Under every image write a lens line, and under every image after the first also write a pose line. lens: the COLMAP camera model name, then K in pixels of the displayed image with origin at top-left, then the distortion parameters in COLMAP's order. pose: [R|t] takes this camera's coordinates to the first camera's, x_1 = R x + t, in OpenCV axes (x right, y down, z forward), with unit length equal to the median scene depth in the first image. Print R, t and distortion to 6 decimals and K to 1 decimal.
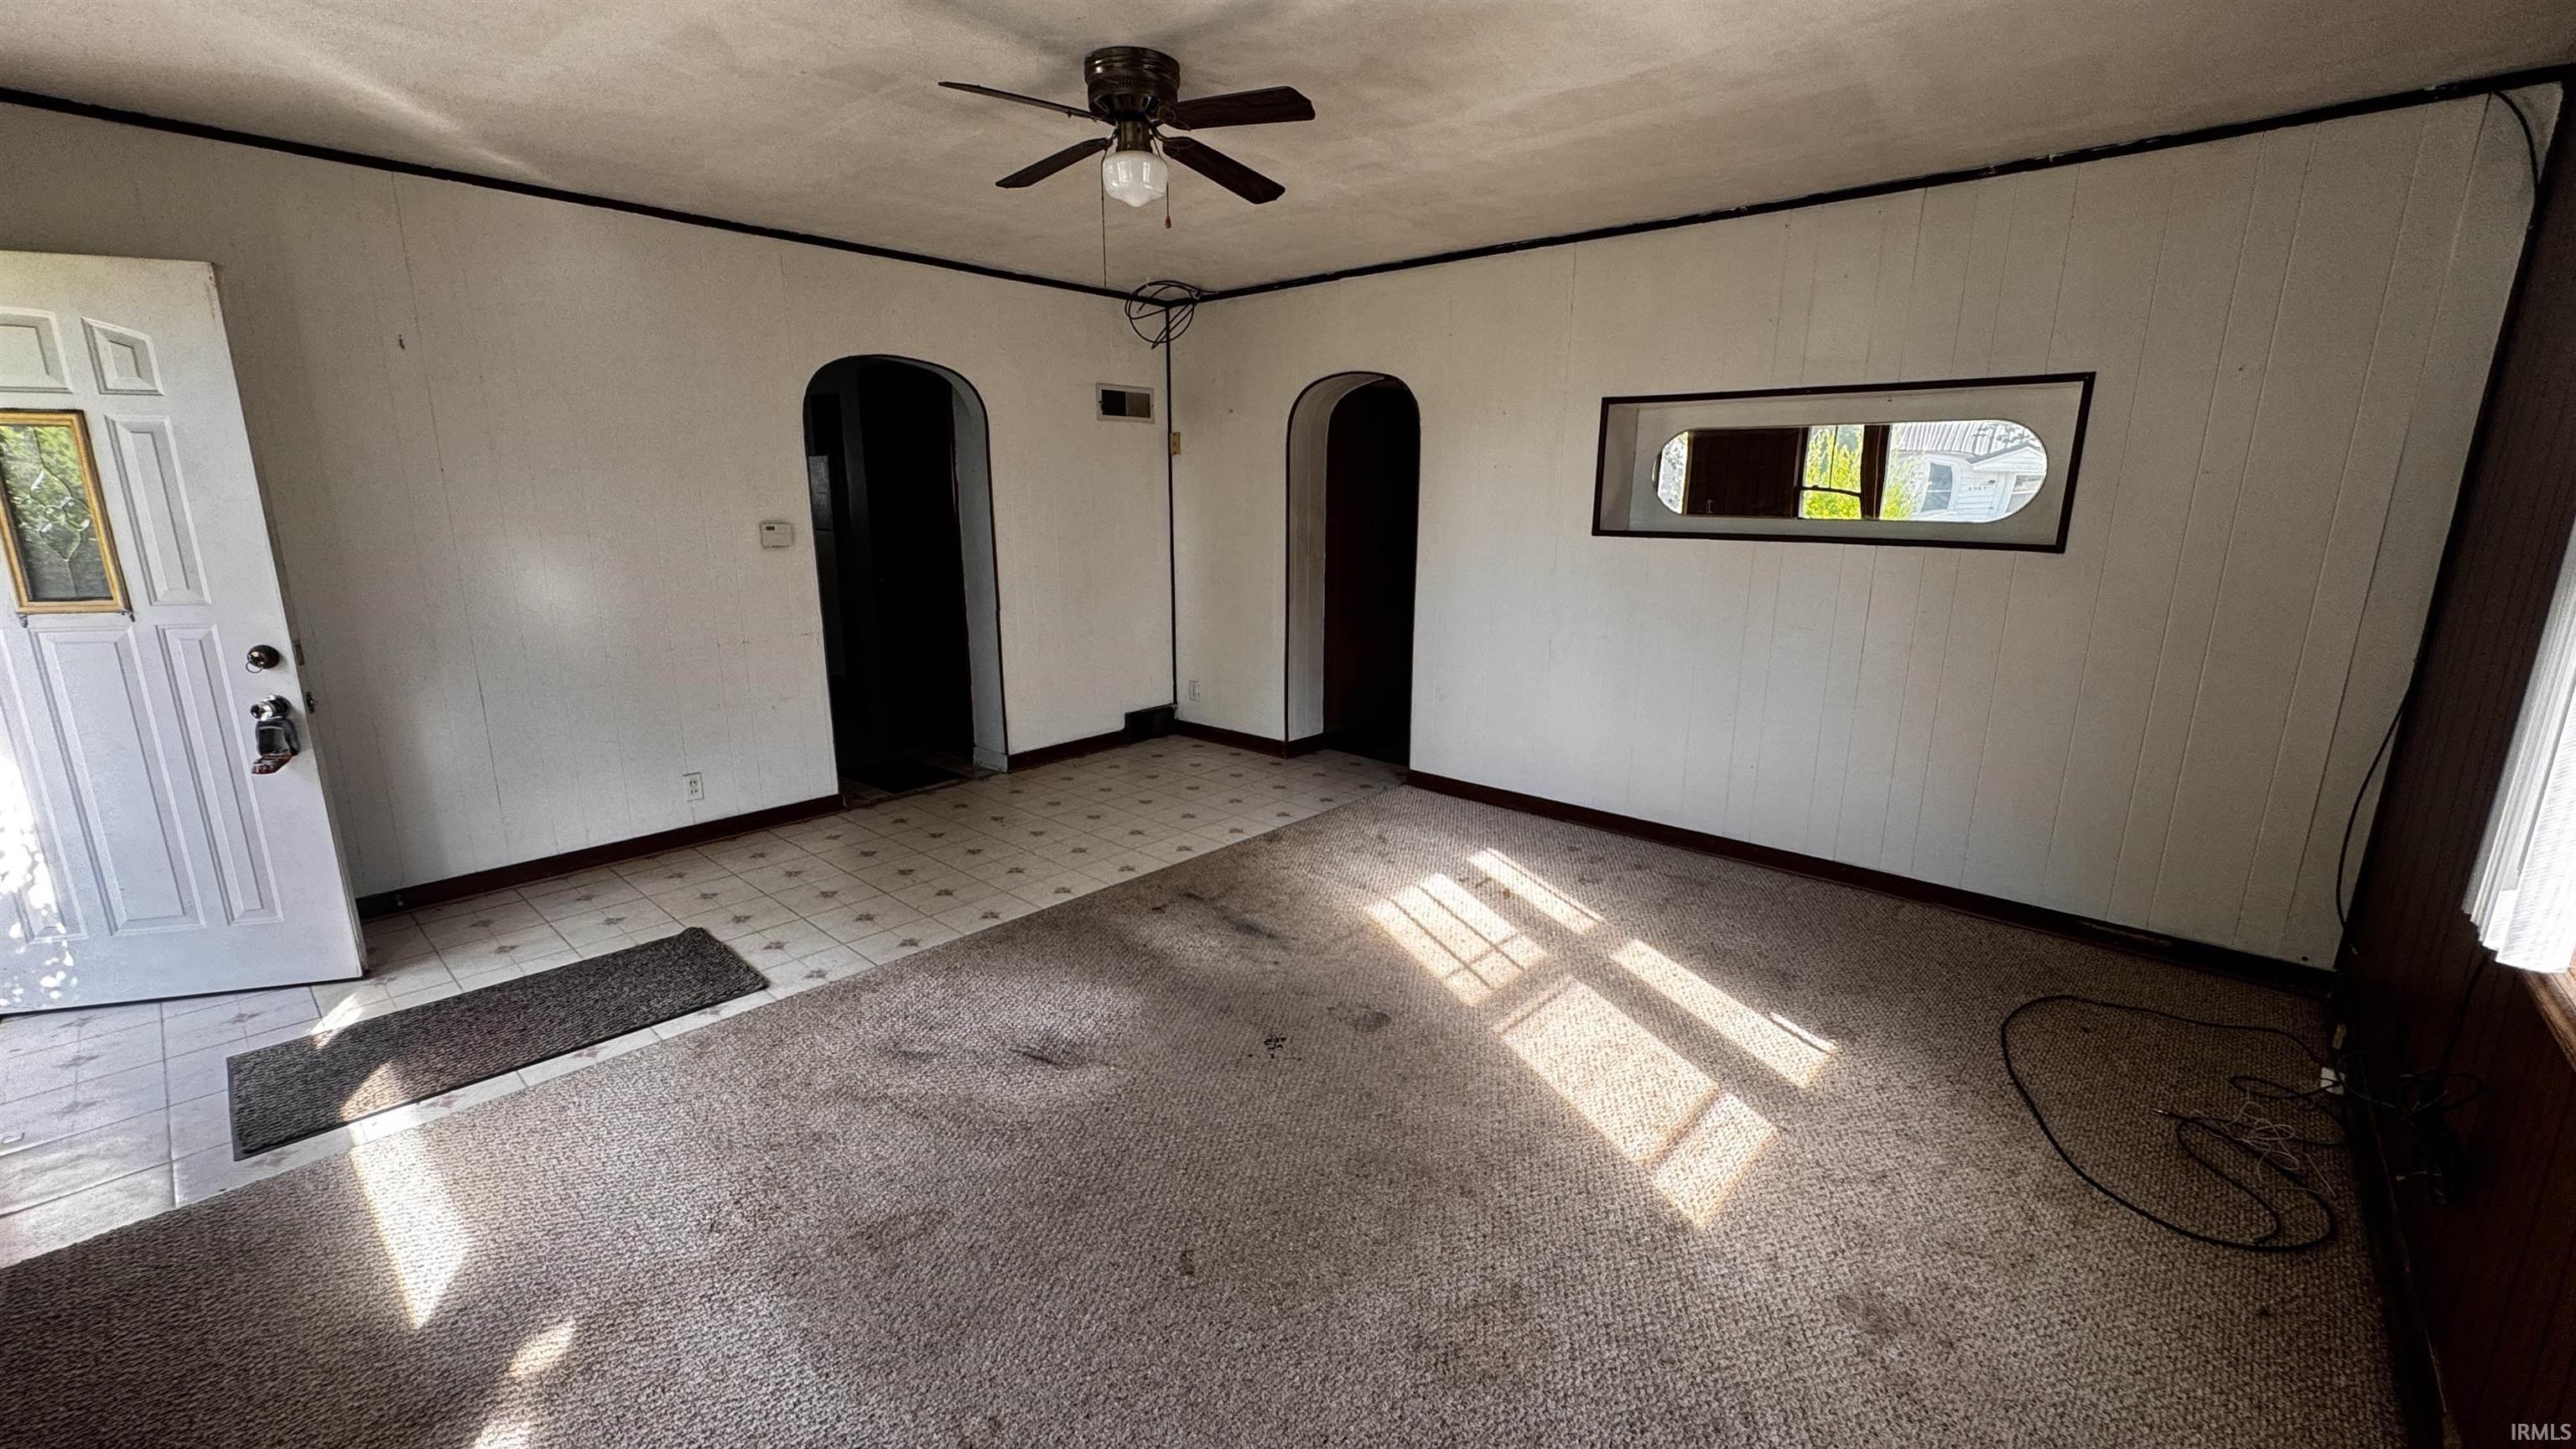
lens RADIAL K [[1030.3, 0, 1292.6], [0, 1030.3, 723.9], [0, 0, 1]] dist [-0.003147, -0.000158]
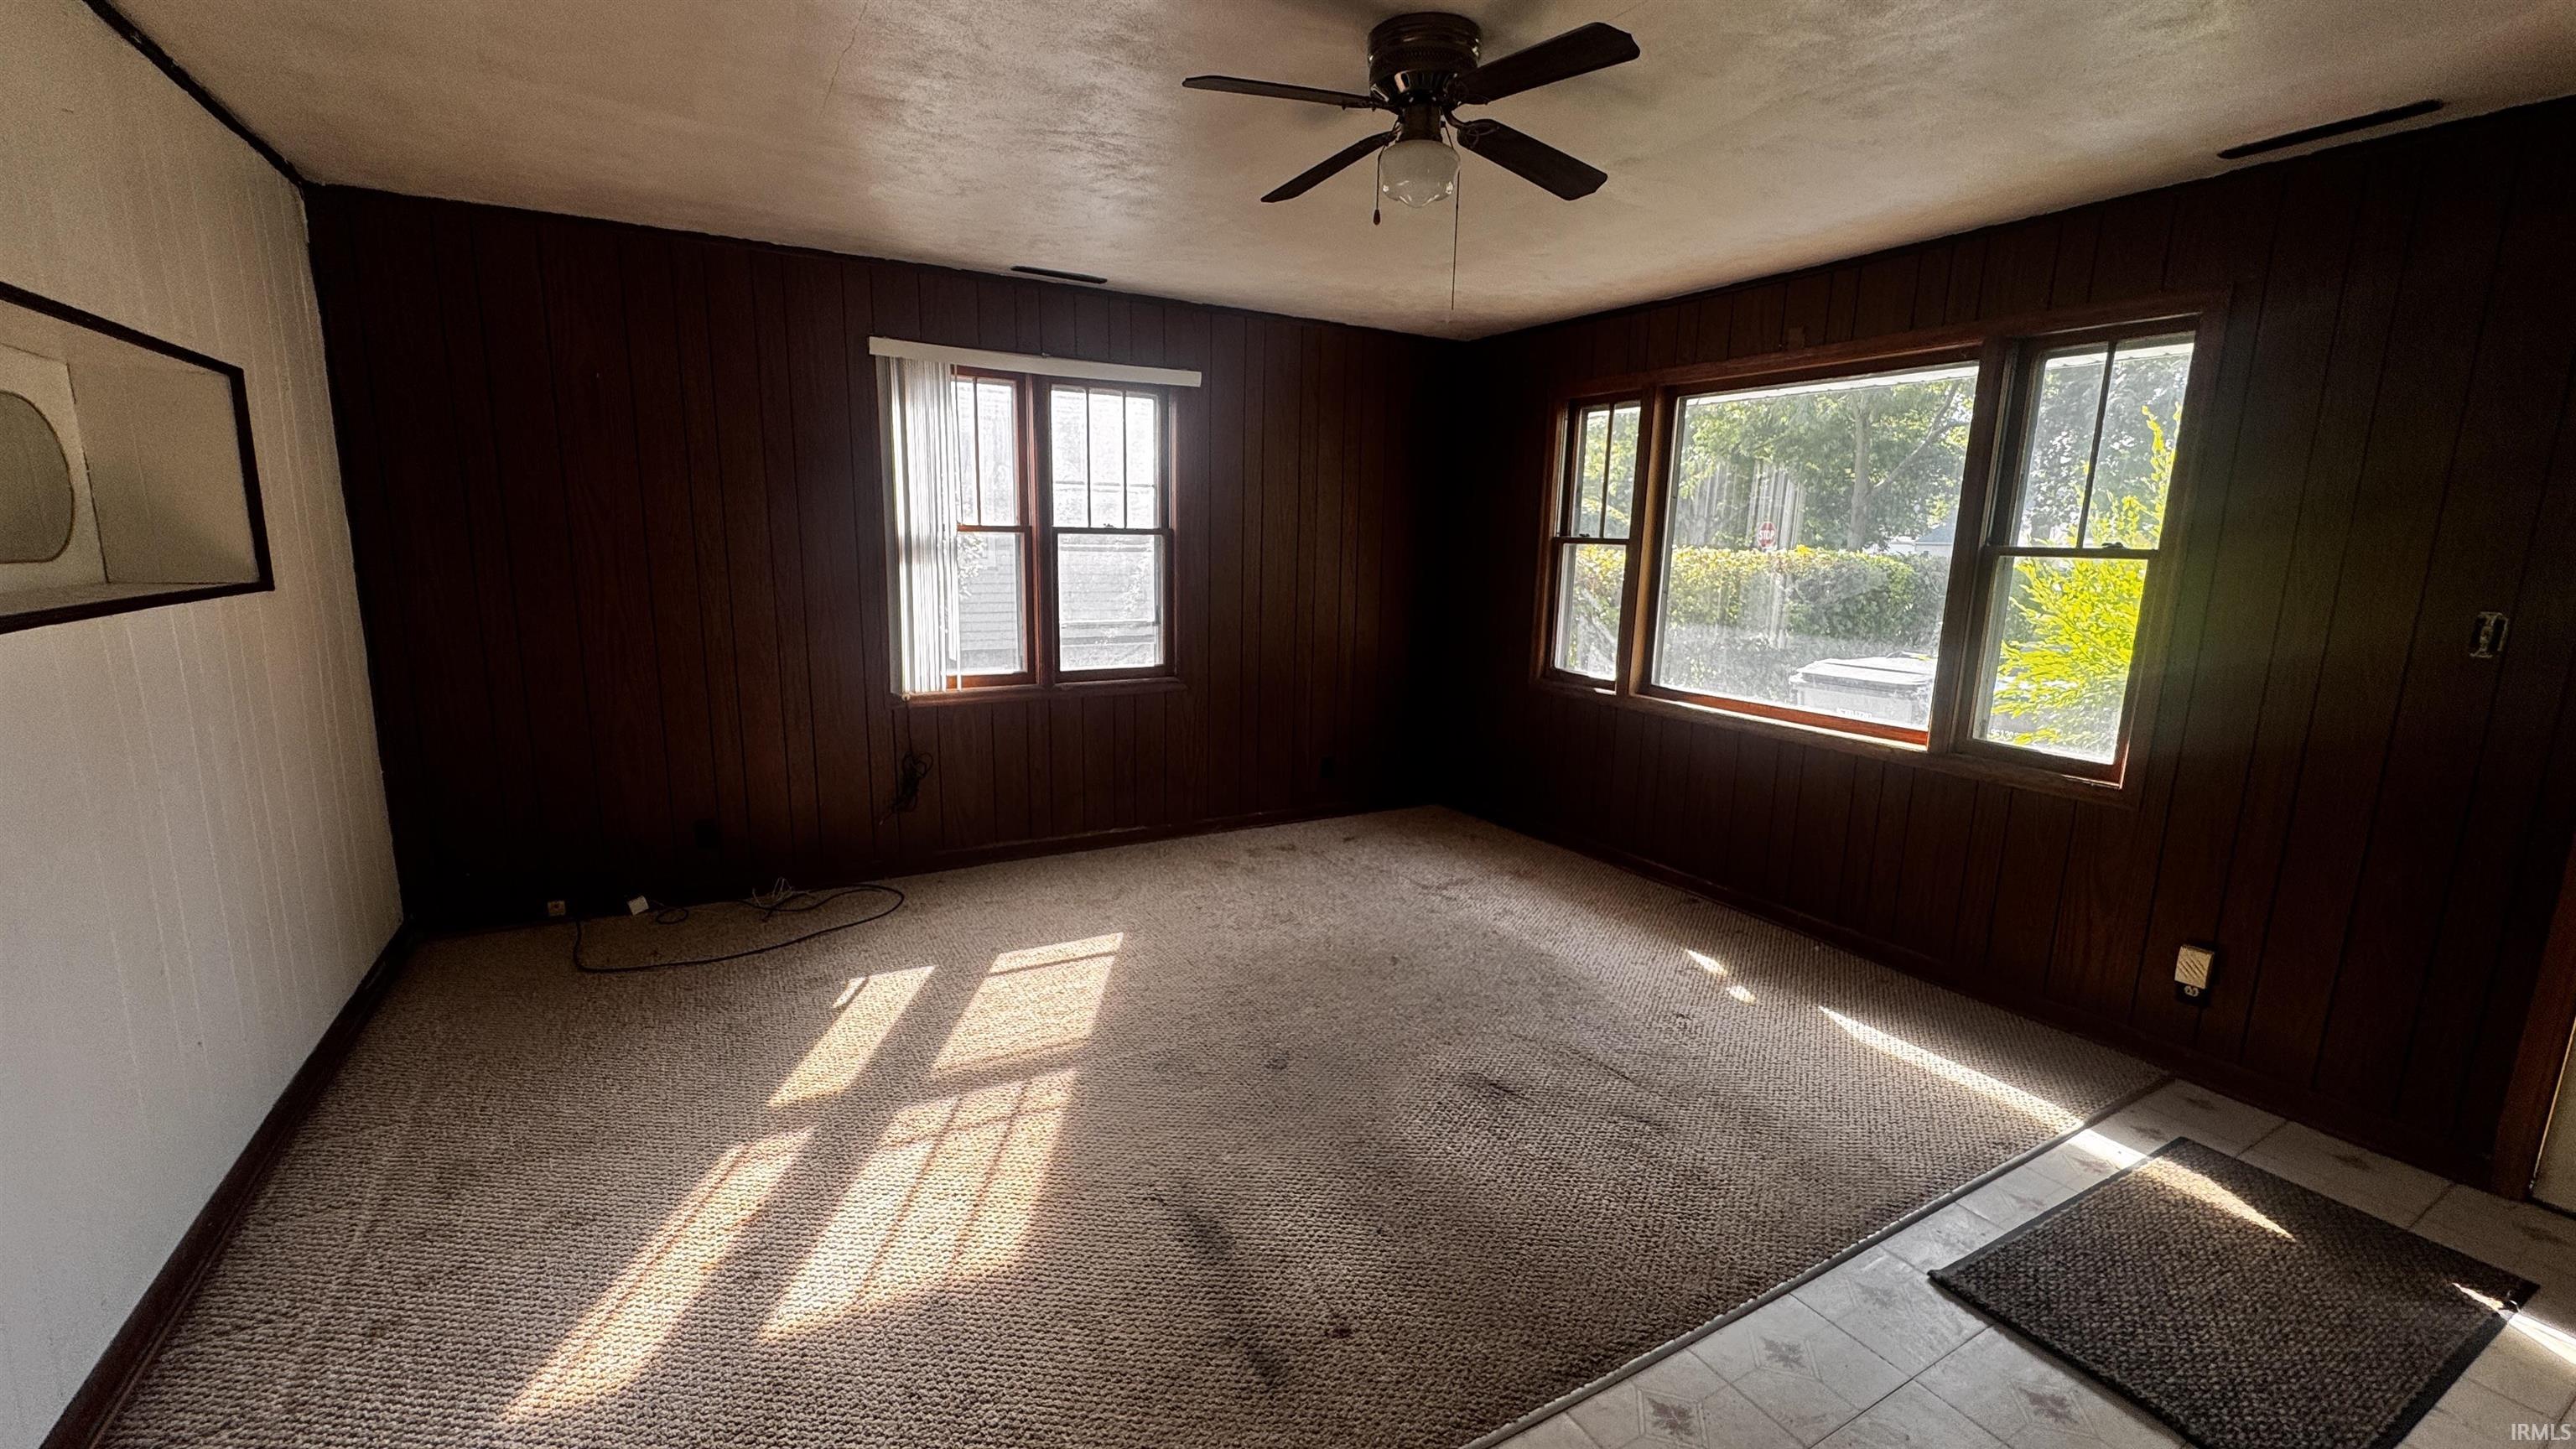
lens RADIAL K [[1030.3, 0, 1282.8], [0, 1030.3, 722.7], [0, 0, 1]] dist [-0.003147, -0.000158]
pose [[-0.949310, -0.091530, 0.300722, -0.249100], [0.036234, 0.918430, 0.393922, -0.362912], [-0.312247, 0.384850, -0.868558, 1.534132]]
